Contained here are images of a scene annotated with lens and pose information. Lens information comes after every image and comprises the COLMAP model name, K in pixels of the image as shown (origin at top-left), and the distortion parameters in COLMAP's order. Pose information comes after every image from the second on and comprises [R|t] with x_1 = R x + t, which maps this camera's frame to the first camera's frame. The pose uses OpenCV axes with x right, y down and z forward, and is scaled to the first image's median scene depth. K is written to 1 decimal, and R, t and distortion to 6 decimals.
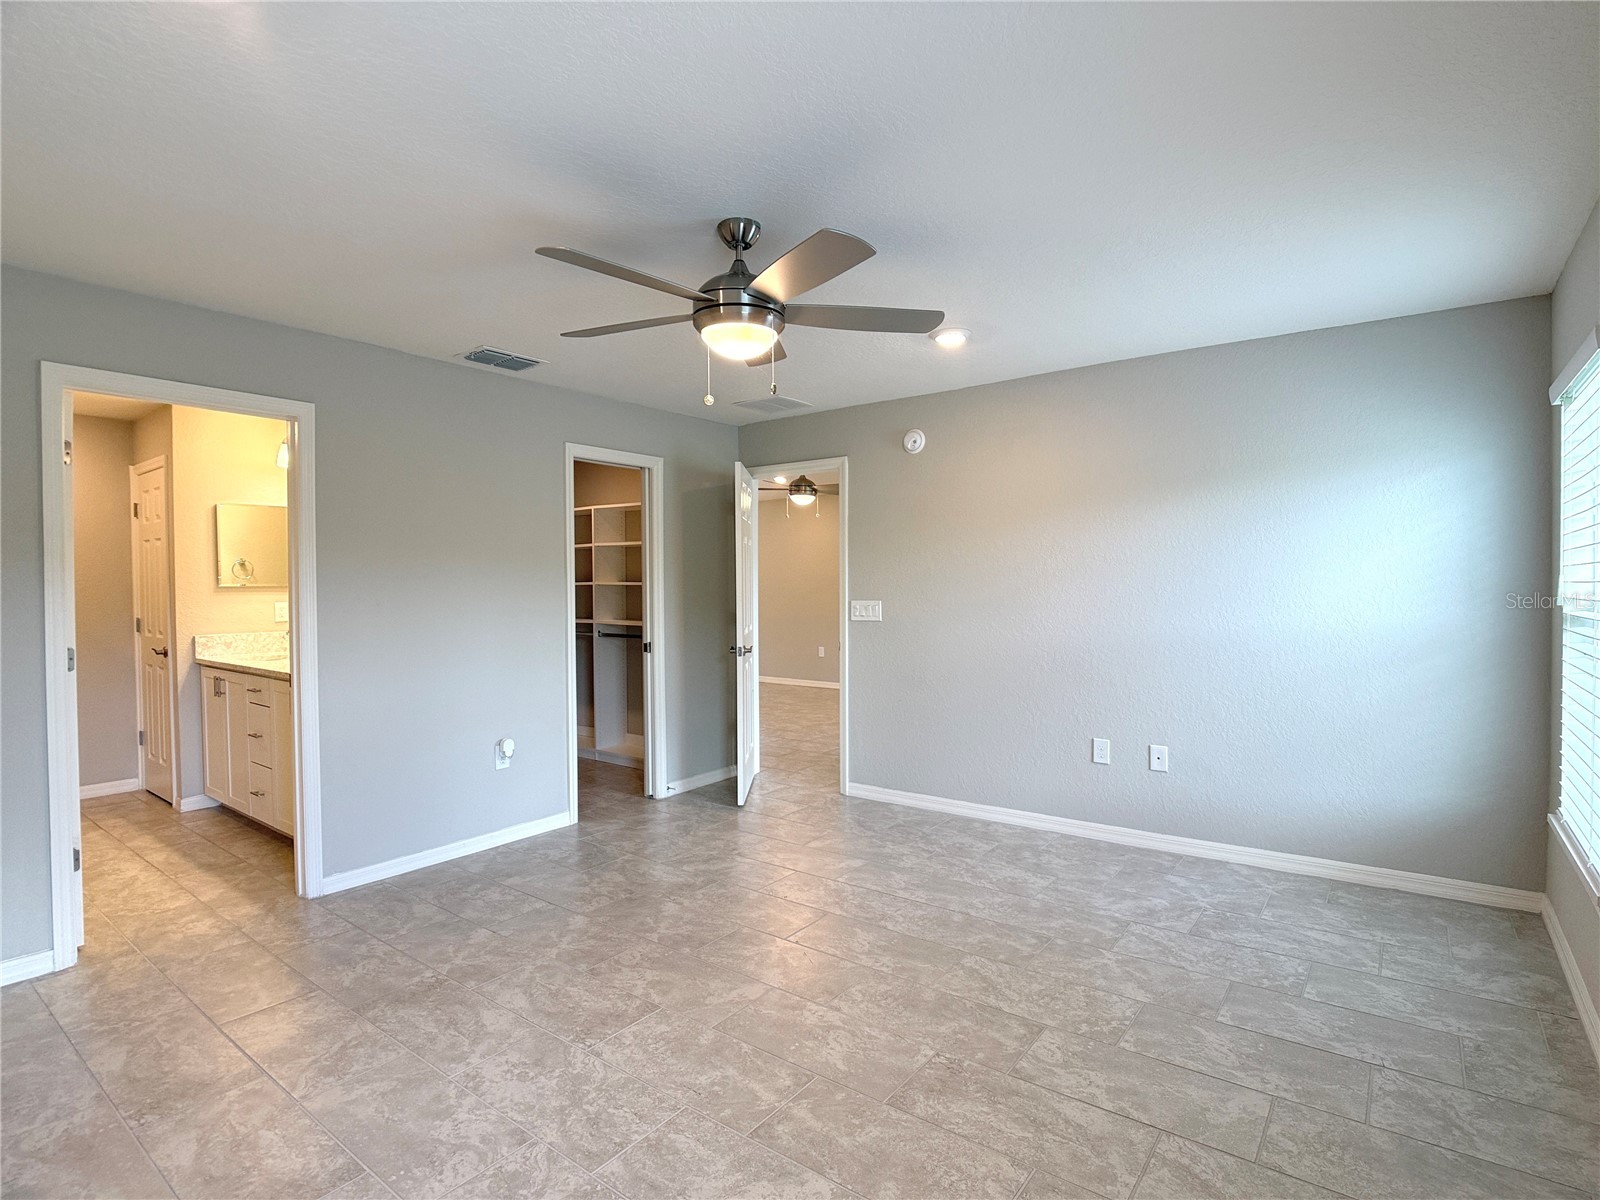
lens RADIAL K [[805.3, 0, 804.4], [0, 805.3, 601.6], [0, 0, 1]] dist [-0.004802, -0.022858]
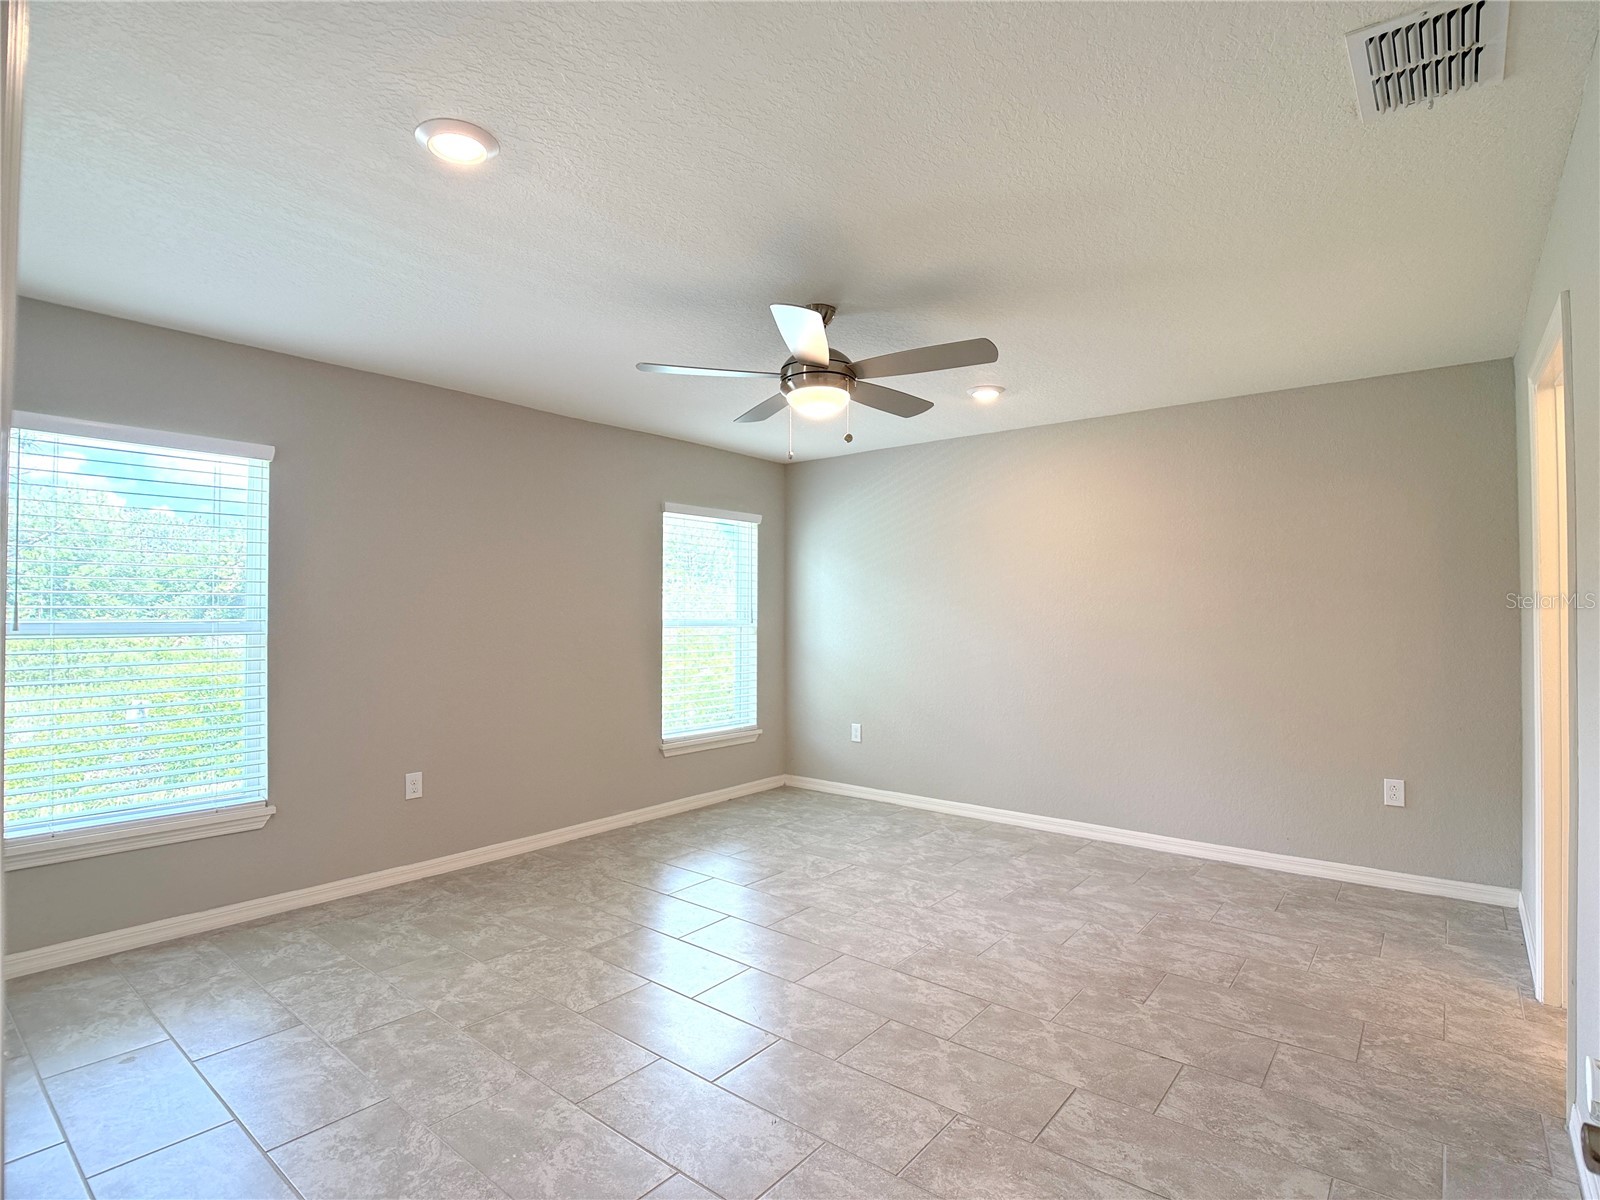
lens RADIAL K [[805.3, 0, 804.4], [0, 805.3, 601.6], [0, 0, 1]] dist [-0.004802, -0.022858]
pose [[-0.999521, 0.009644, 0.029412, -0.086952], [0.009889, 0.999917, 0.008210, -0.034591], [-0.029330, 0.008497, -0.999534, 2.073496]]
